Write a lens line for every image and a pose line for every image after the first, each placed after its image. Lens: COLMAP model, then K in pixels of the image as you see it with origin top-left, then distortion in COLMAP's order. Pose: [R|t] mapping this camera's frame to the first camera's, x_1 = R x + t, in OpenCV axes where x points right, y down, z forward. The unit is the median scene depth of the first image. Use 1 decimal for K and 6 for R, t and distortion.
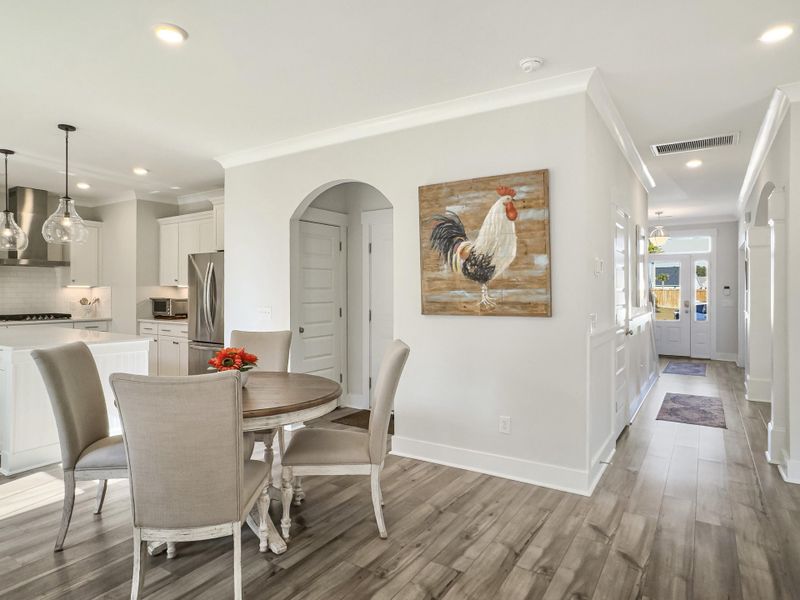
lens RADIAL K [[466.9, 0, 399.6], [0, 466.9, 294.0], [0, 0, 1]] dist [-0.047258, 0.038959]
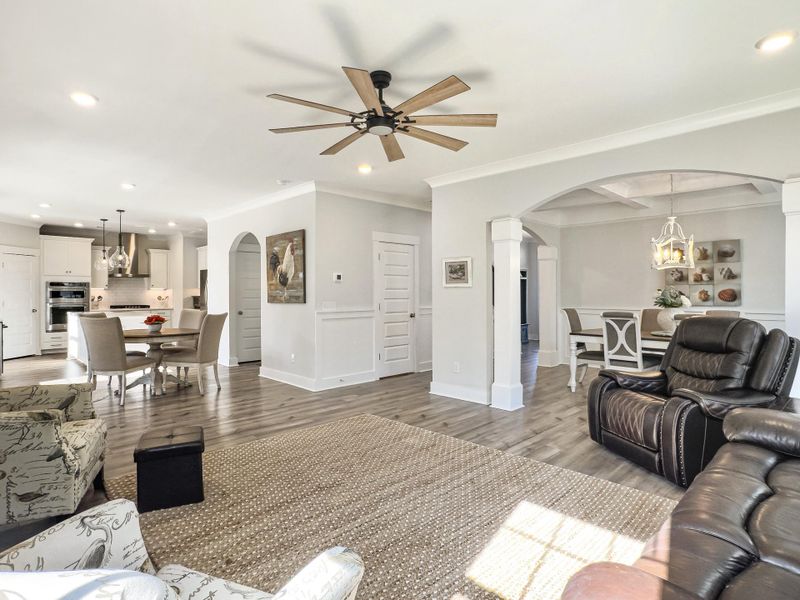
lens RADIAL K [[443.7, 0, 416.6], [0, 443.7, 297.4], [0, 0, 1]] dist [-0.023941, 0.015077]
pose [[0.976253, -0.001442, -0.216630, 1.167358], [0.003058, 0.999970, 0.007127, 0.011505], [0.216614, -0.007620, 0.976228, -0.735962]]
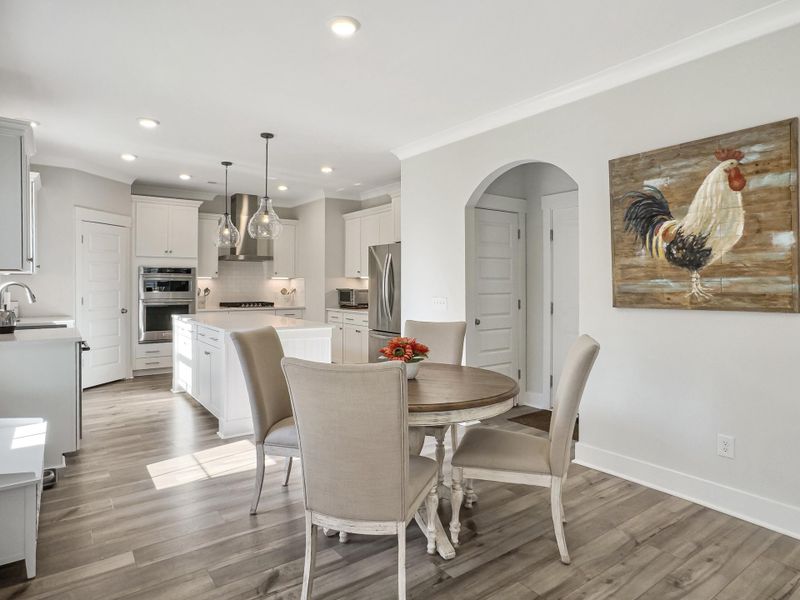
lens RADIAL K [[480.3, 0, 395.1], [0, 480.3, 290.6], [0, 0, 1]] dist [-0.042944, 0.027781]
pose [[0.928960, 0.003256, -0.370165, -0.002014], [0.000735, 0.999943, 0.010640, 0.003751], [0.370178, -0.010157, 0.928905, 0.030406]]
